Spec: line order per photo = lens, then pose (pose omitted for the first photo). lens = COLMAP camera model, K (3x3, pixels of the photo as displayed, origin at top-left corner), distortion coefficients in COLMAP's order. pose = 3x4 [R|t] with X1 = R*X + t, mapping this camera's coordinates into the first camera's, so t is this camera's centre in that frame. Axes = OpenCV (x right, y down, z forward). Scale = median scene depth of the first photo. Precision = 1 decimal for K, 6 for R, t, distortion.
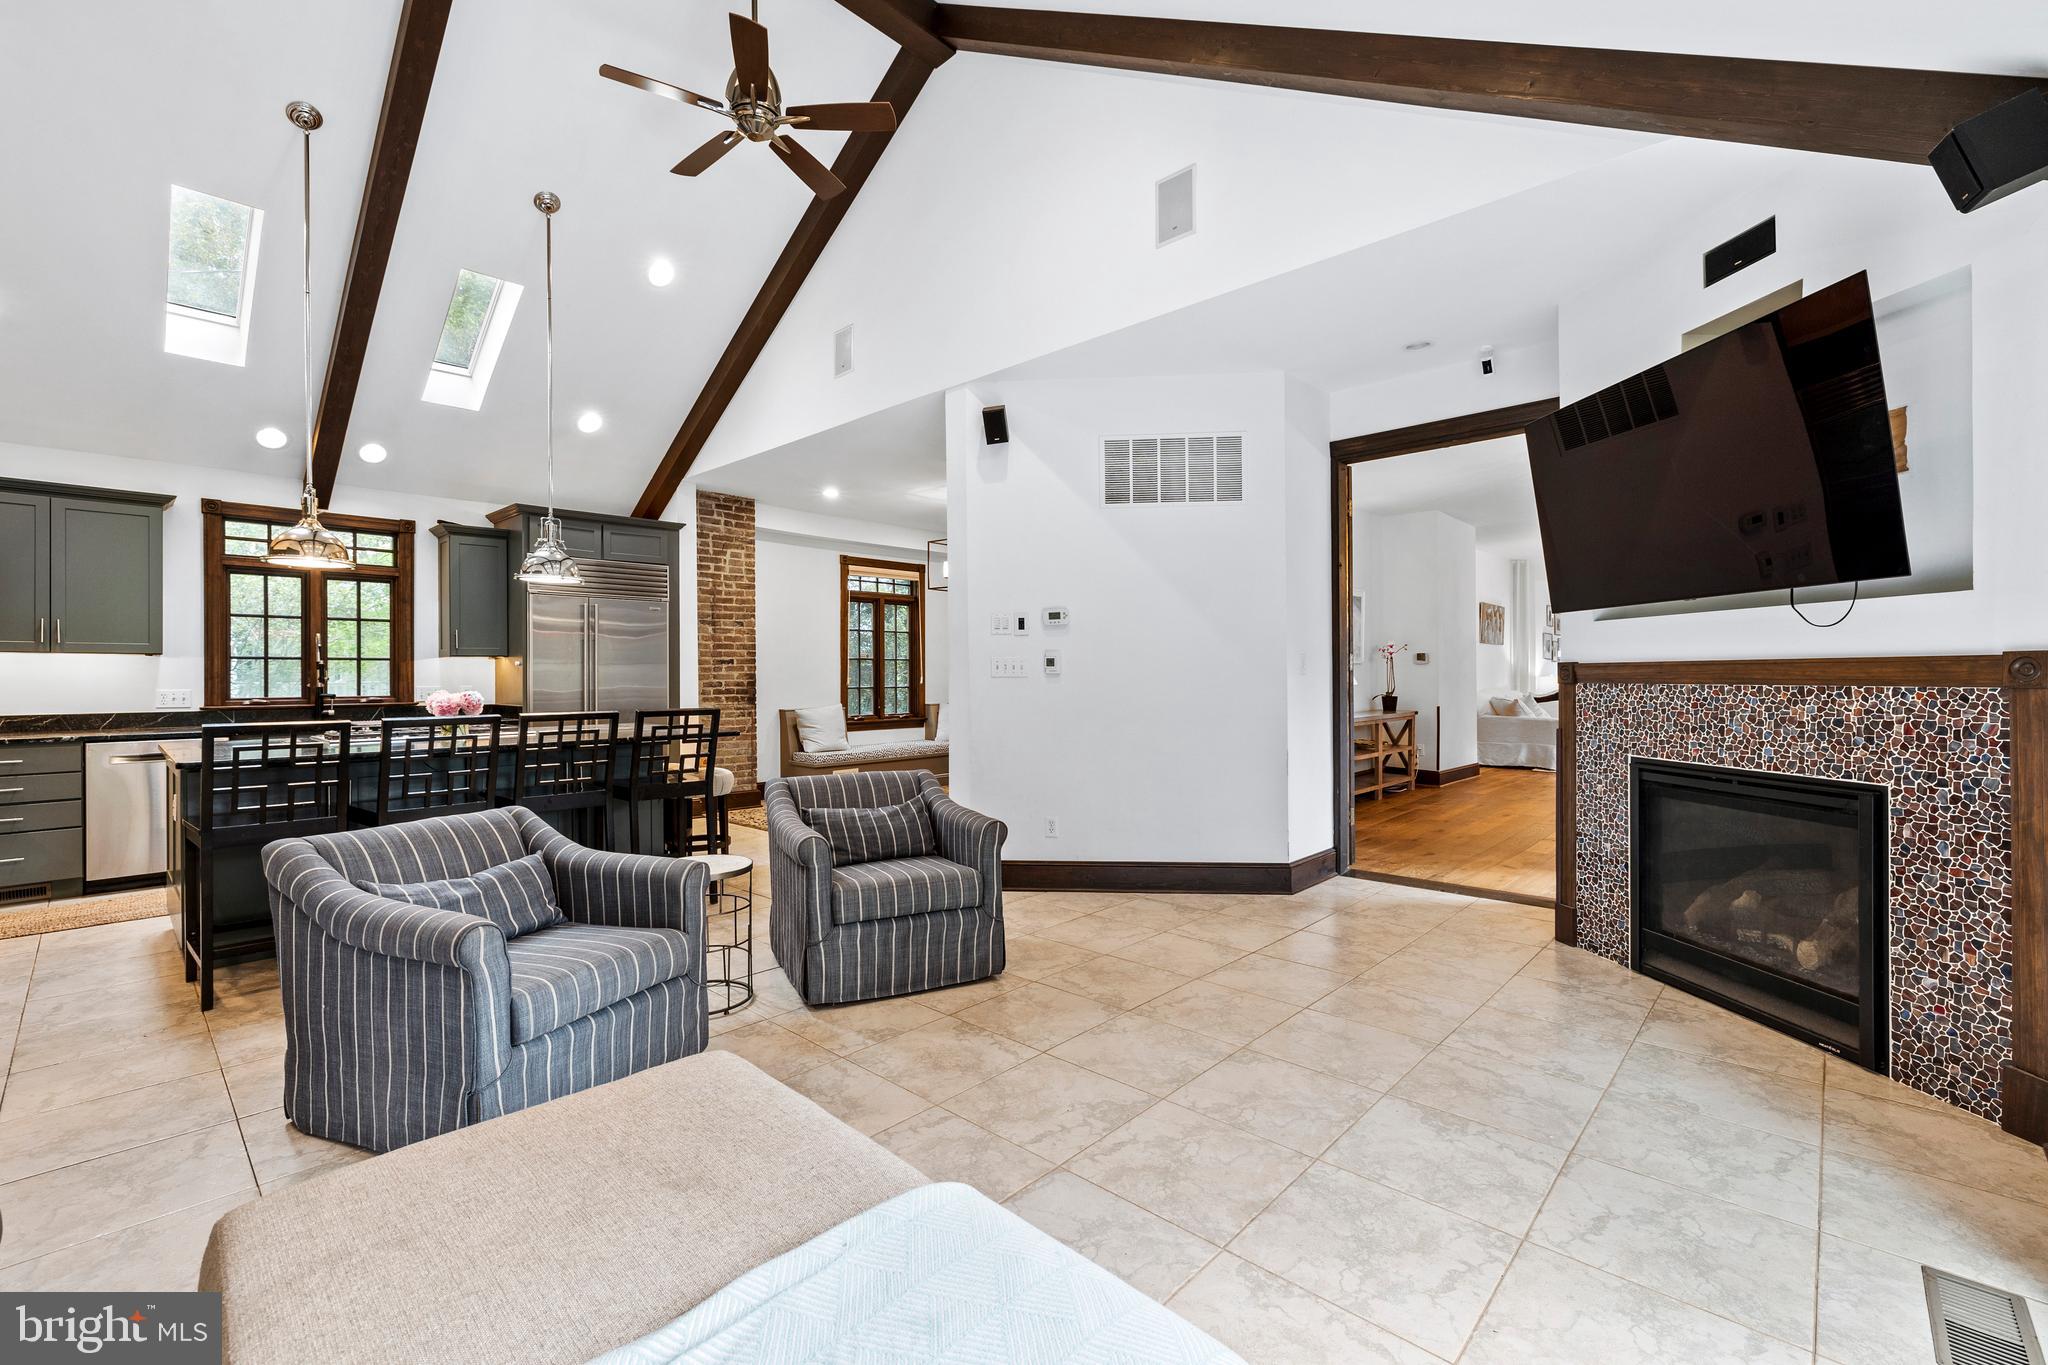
lens RADIAL K [[865.9, 0, 1020.8], [0, 865.9, 677.3], [0, 0, 1]] dist [0.006126, -0.000331]
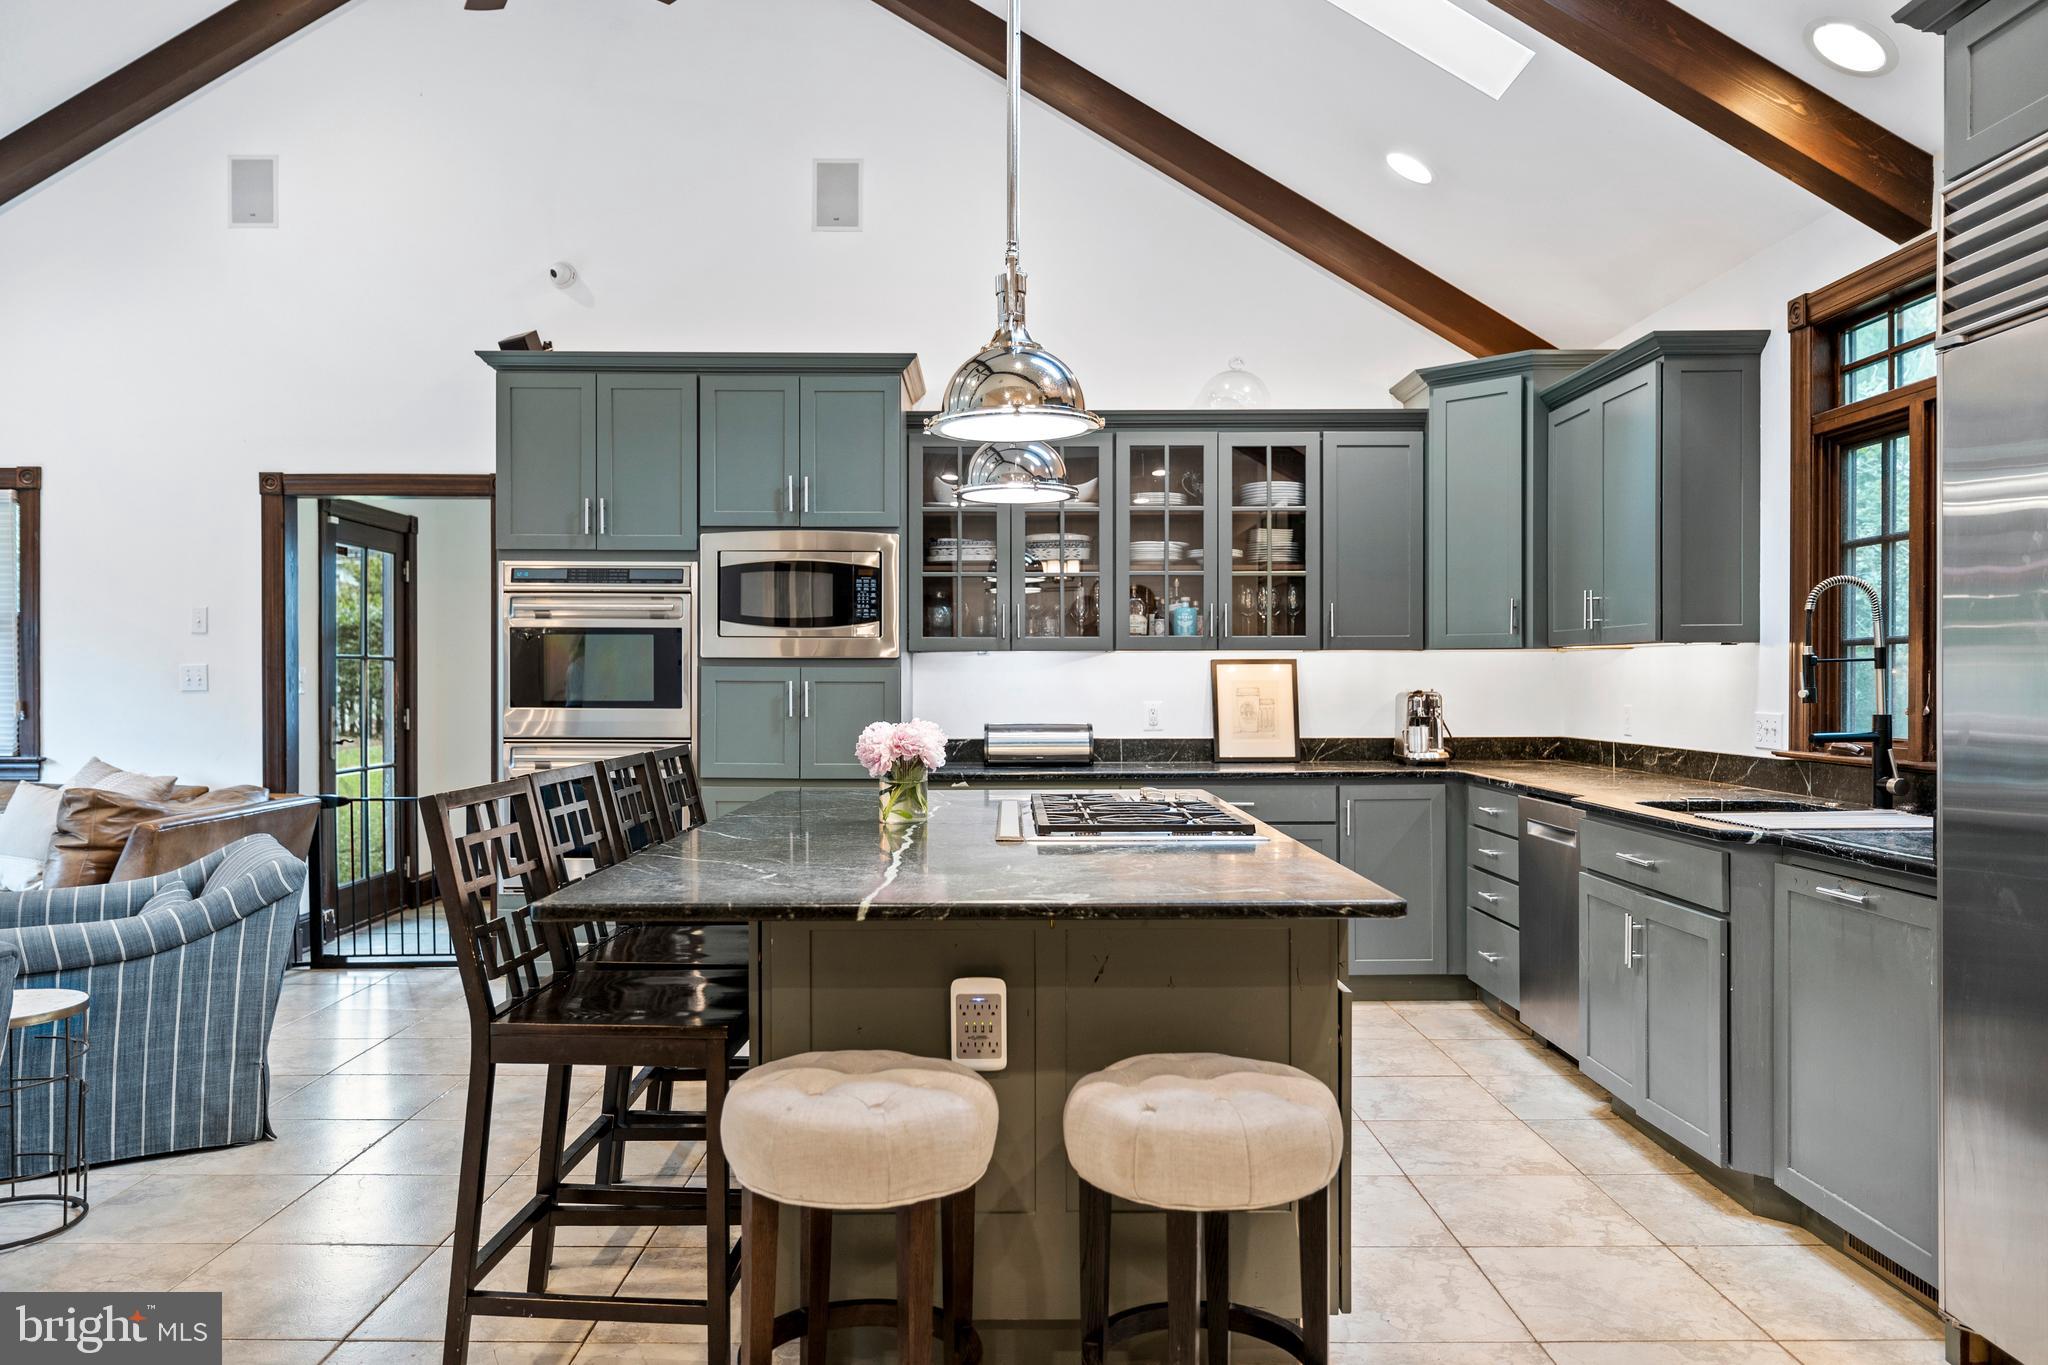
lens RADIAL K [[1424.4, 0, 1023.0], [0, 1424.4, 688.8], [0, 0, 1]] dist [0.002724, -0.001977]
pose [[-0.727352, 0.011599, -0.686167, -0.102903], [0.005607, 0.999924, 0.010959, -0.008691], [0.686242, 0.004123, -0.727362, 1.126306]]
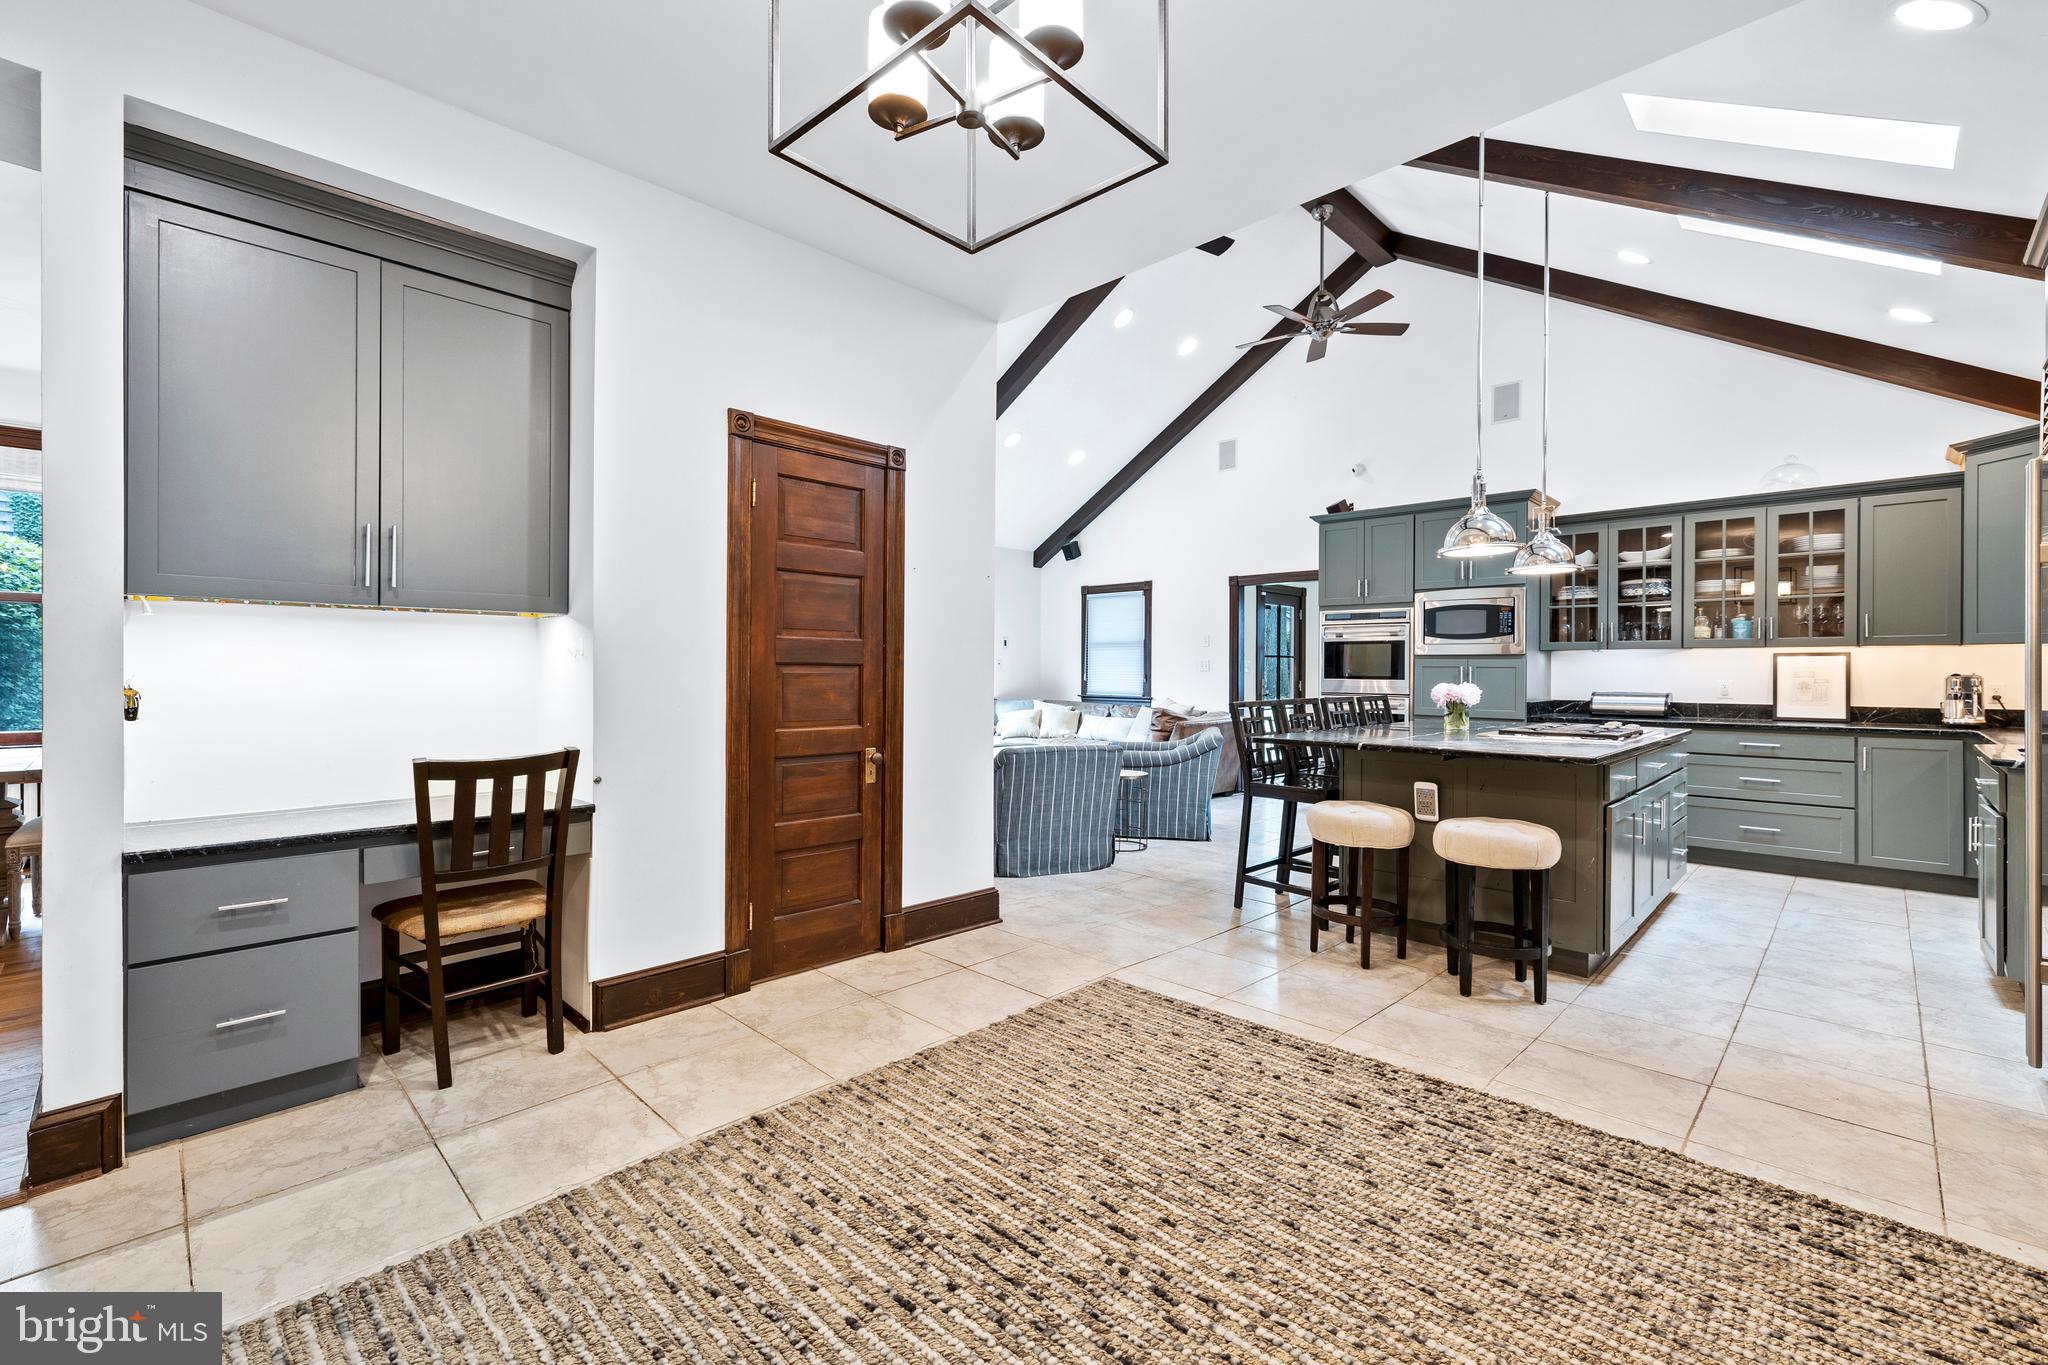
lens RADIAL K [[865.9, 0, 1023.6], [0, 865.9, 671.3], [0, 0, 1]] dist [0.006126, -0.000331]
pose [[-0.999692, 0.003188, 0.024608, -0.102122], [0.003230, 0.999993, 0.001668, -0.002525], [-0.024602, 0.001747, -0.999696, 1.430277]]
